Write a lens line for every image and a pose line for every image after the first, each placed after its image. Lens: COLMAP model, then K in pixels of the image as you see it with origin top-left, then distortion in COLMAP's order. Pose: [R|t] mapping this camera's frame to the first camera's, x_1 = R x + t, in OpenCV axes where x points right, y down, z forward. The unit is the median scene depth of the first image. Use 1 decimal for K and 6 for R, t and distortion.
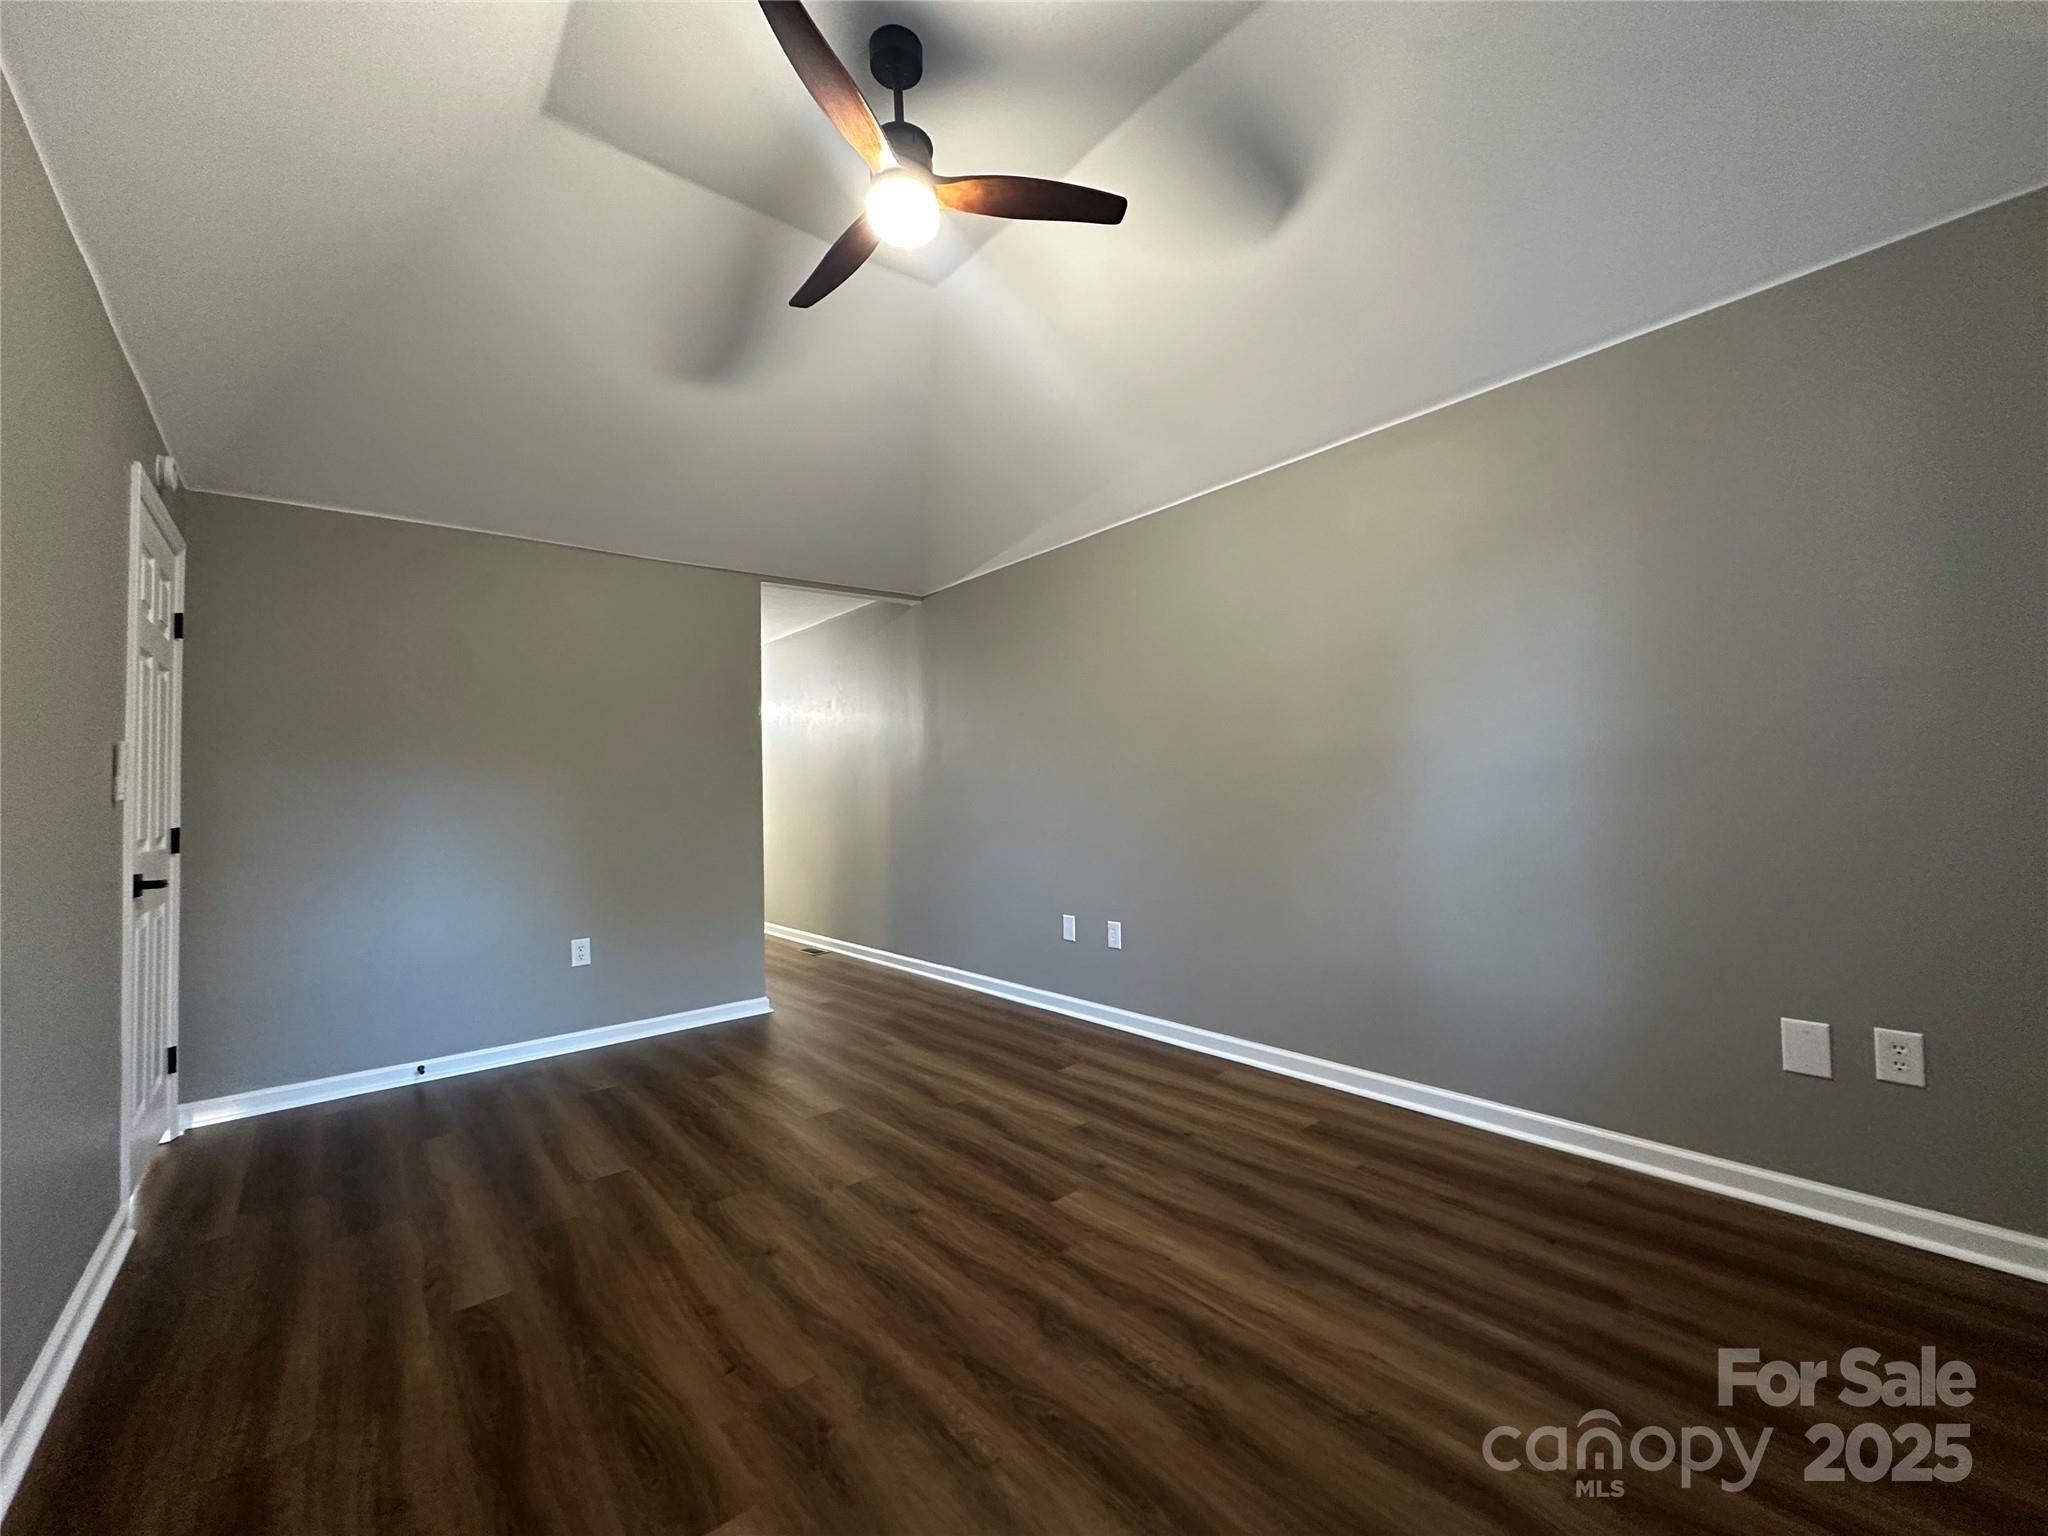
lens RADIAL K [[810.3, 0, 1020.3], [0, 810.3, 763.3], [0, 0, 1]] dist [-0.003014, -0.000326]
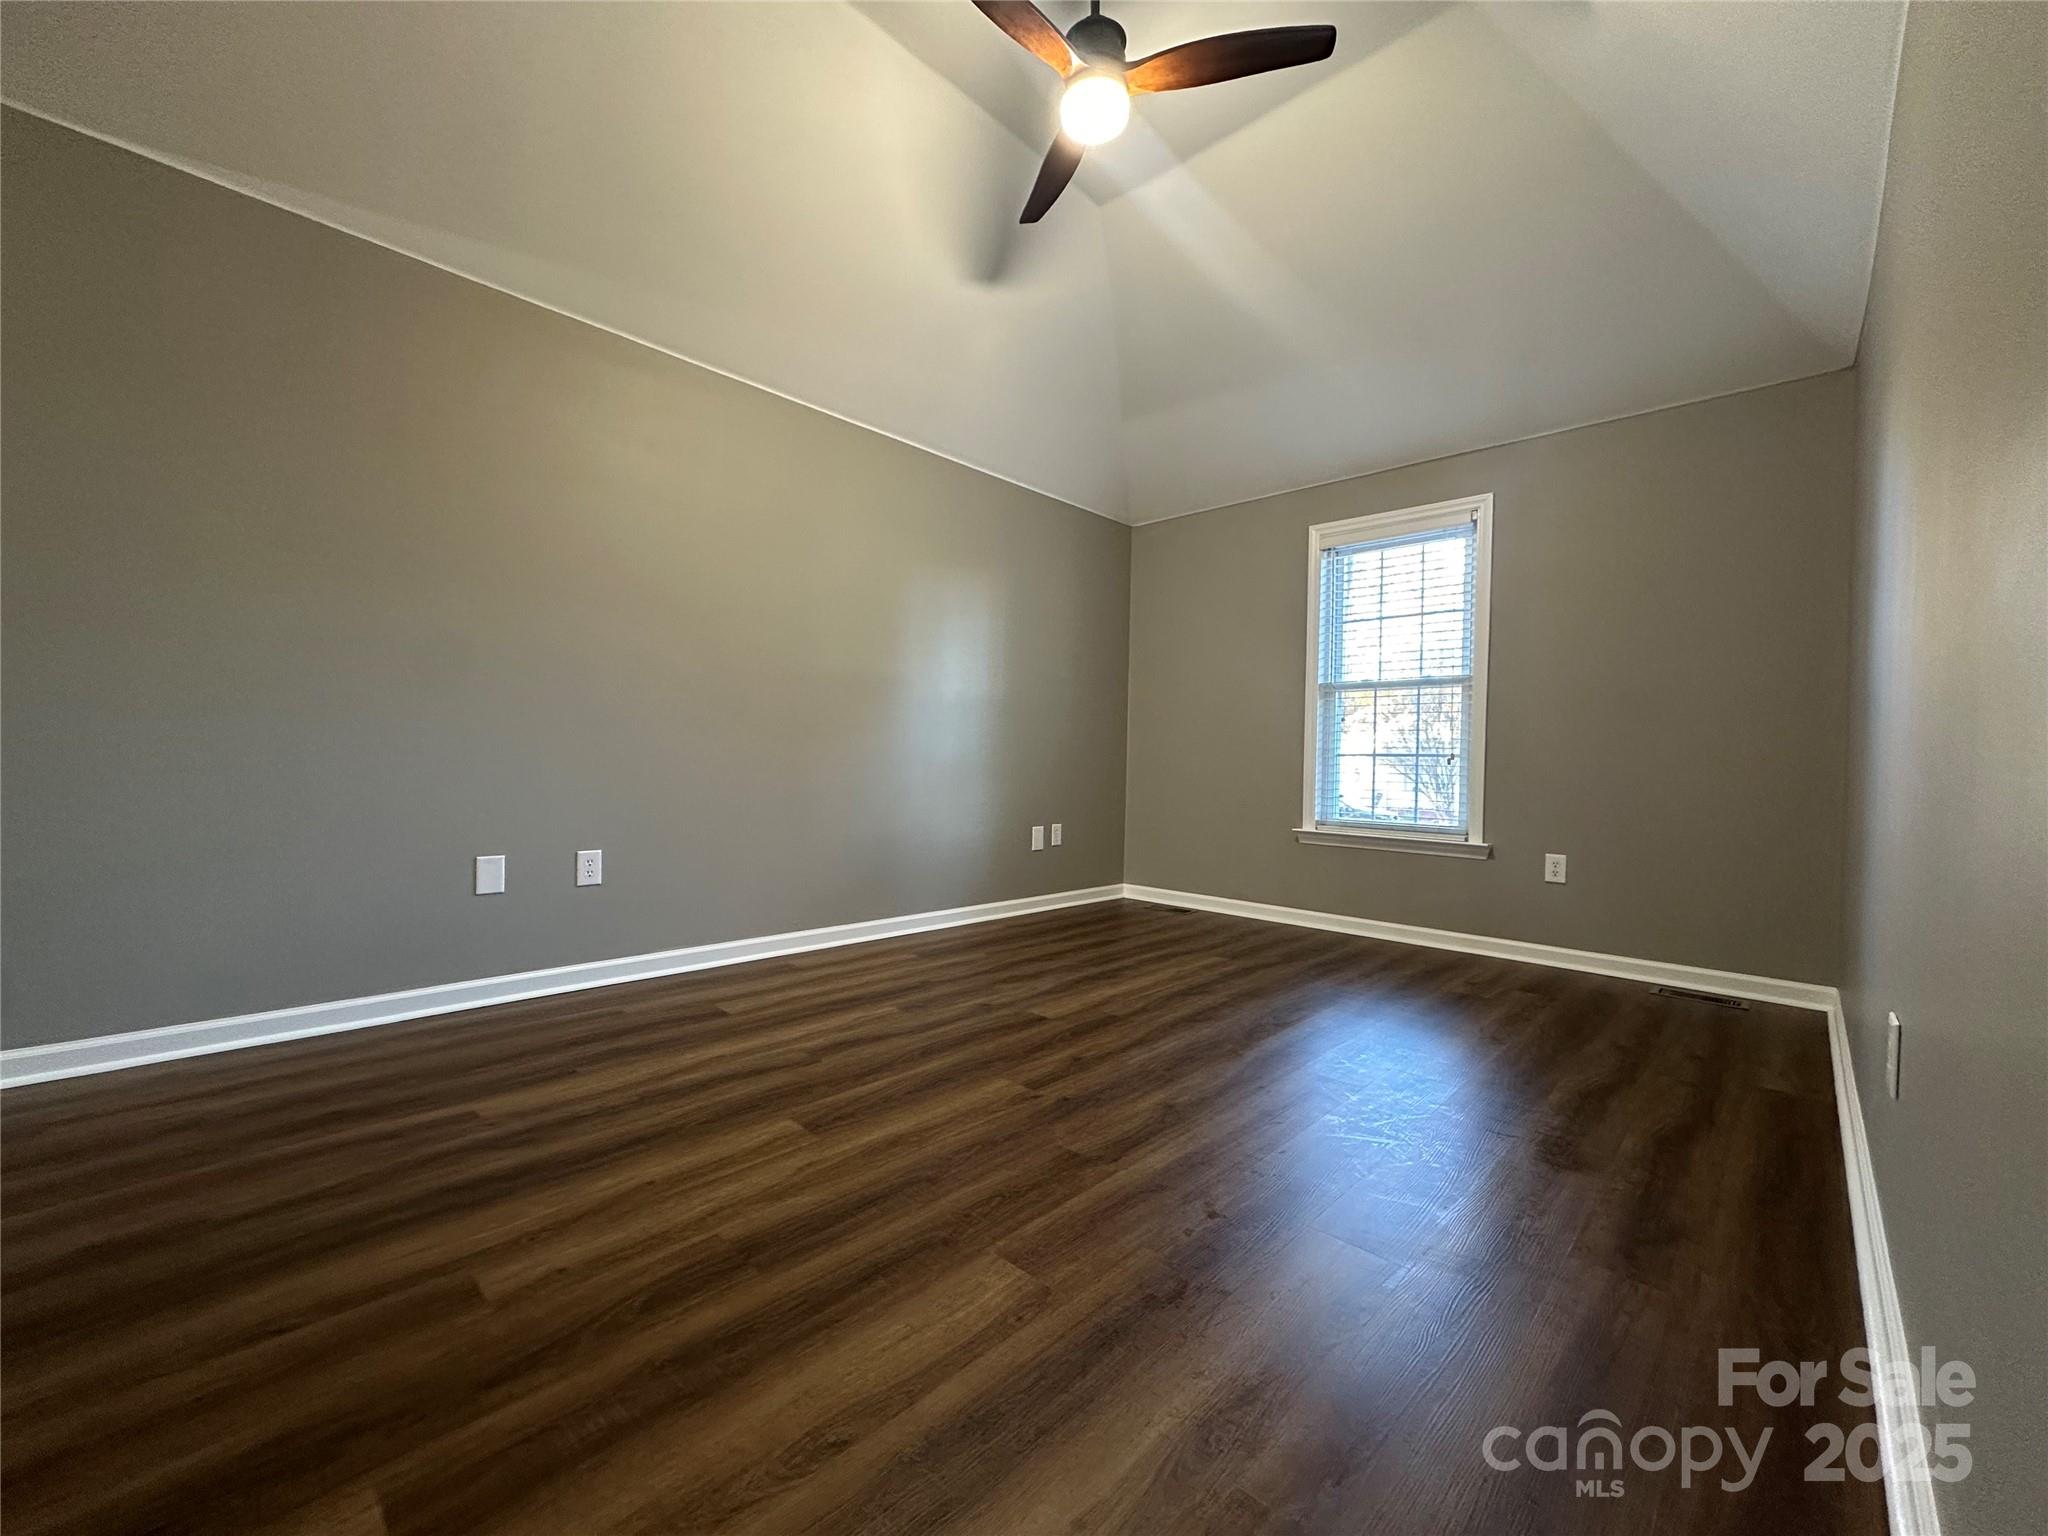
lens RADIAL K [[810.3, 0, 1020.3], [0, 810.3, 763.3], [0, 0, 1]] dist [-0.003014, -0.000326]
pose [[-0.098626, 0.020439, 0.994915, -1.134006], [-0.063066, 0.997651, -0.026747, 0.182171], [-0.993124, -0.065383, -0.097105, 1.132085]]
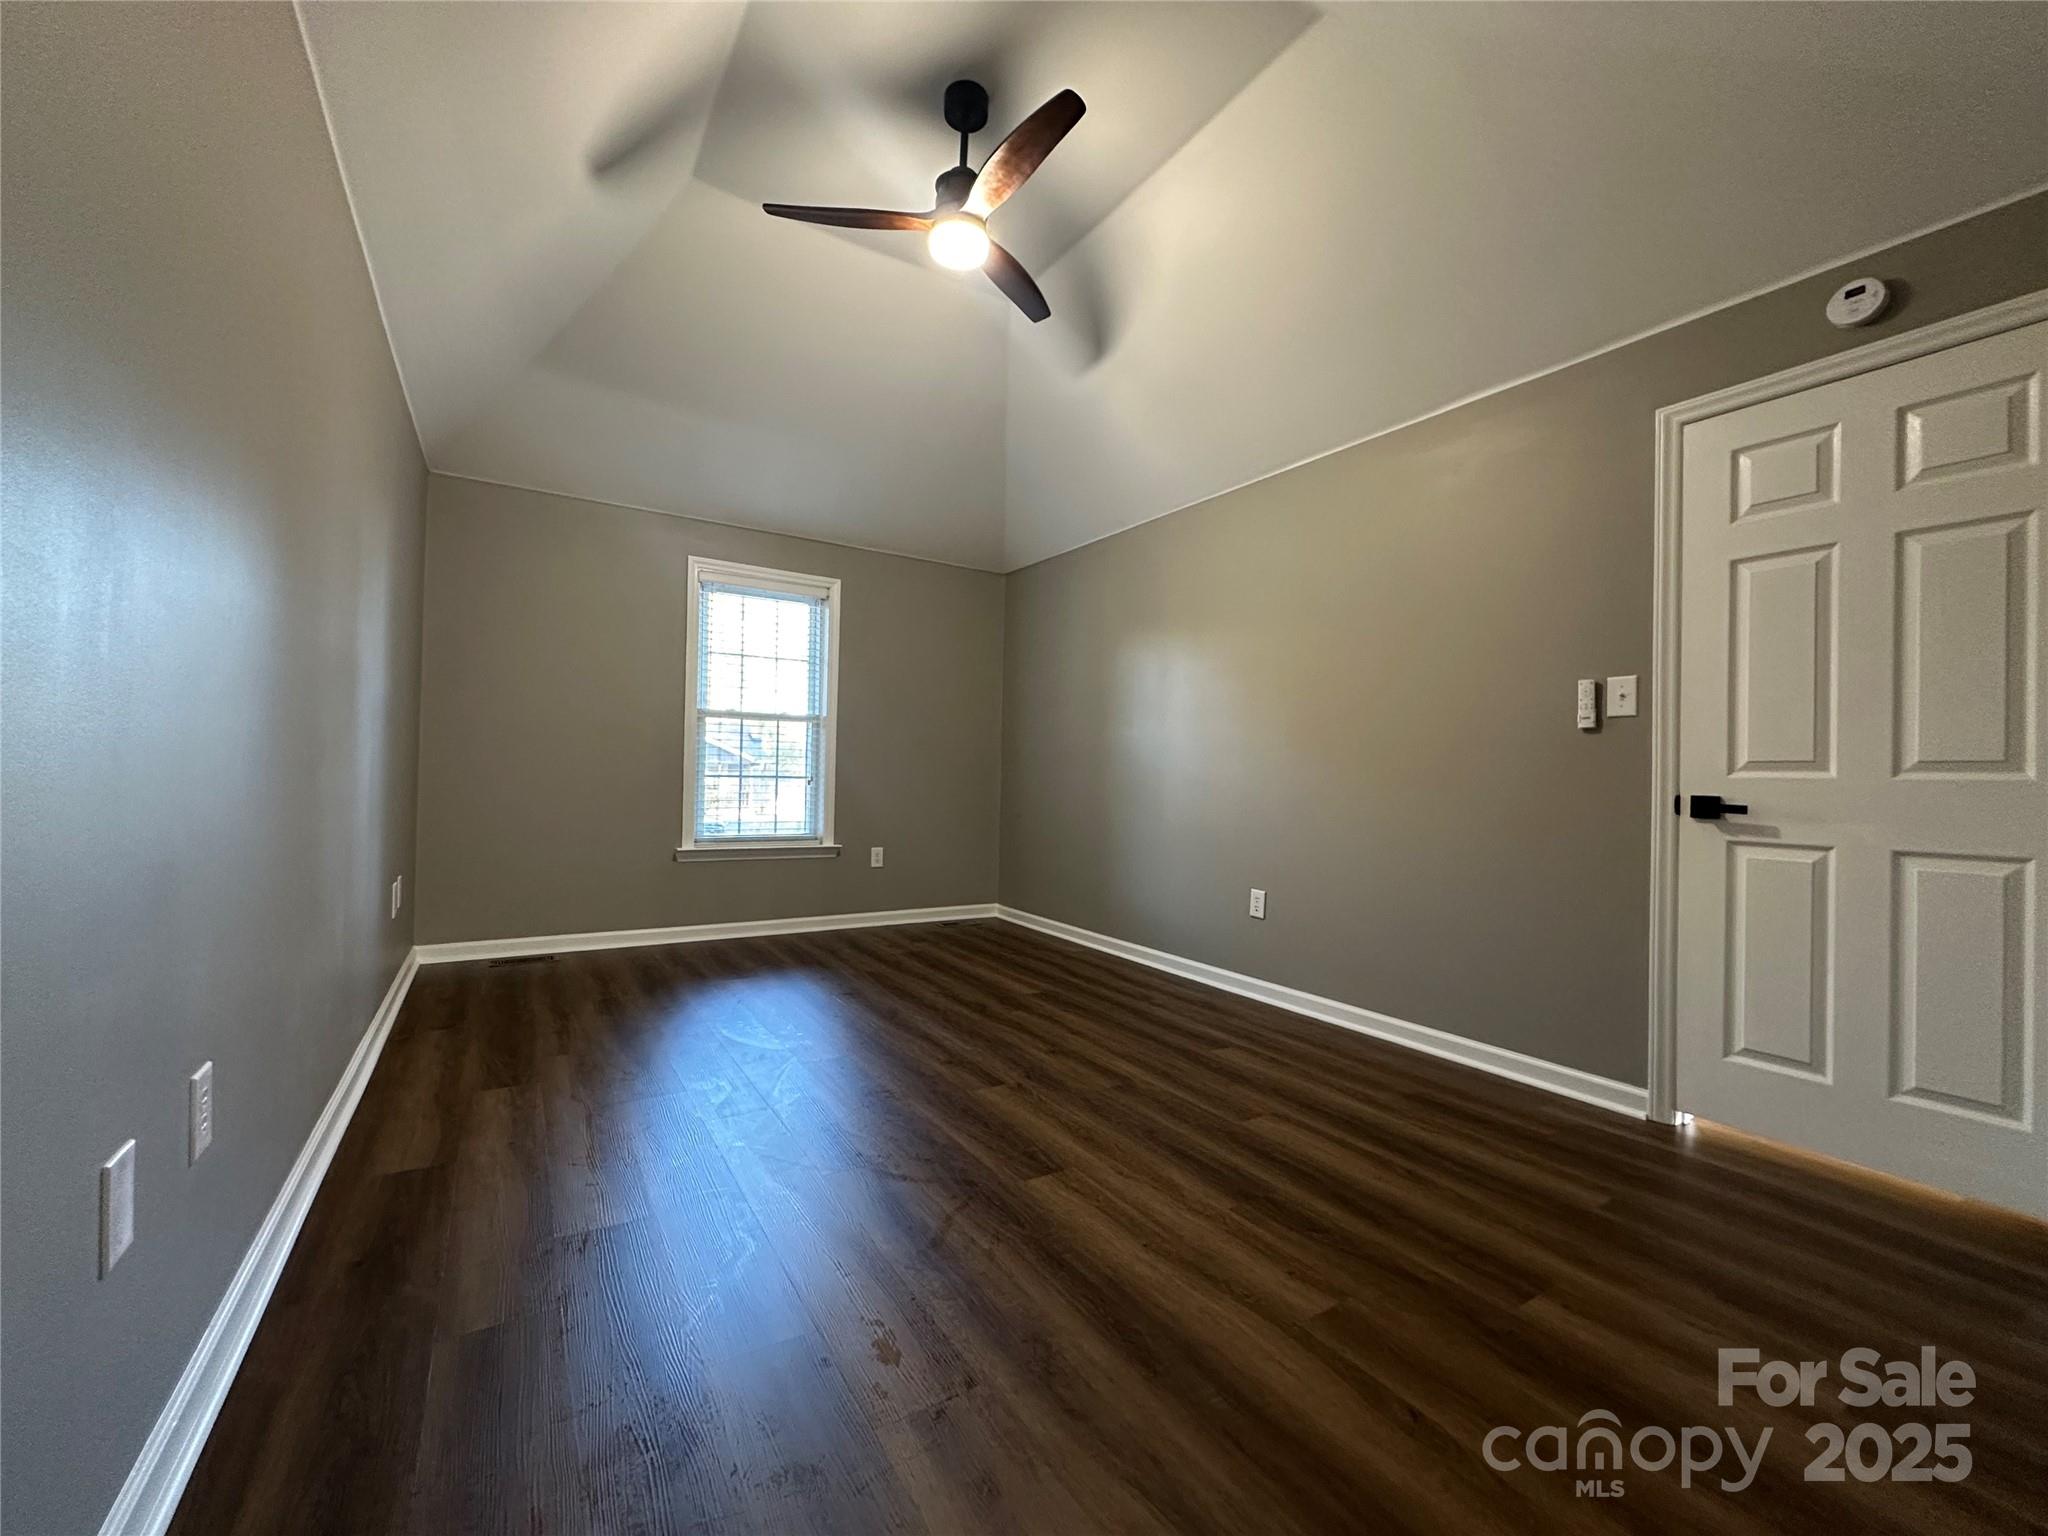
lens RADIAL K [[810.3, 0, 1020.3], [0, 810.3, 763.3], [0, 0, 1]] dist [-0.003014, -0.000326]
pose [[-0.989983, 0.007328, 0.140999, -0.394367], [-0.002080, 0.997787, -0.066460, 0.166143], [-0.141174, -0.066088, -0.987776, 2.109003]]
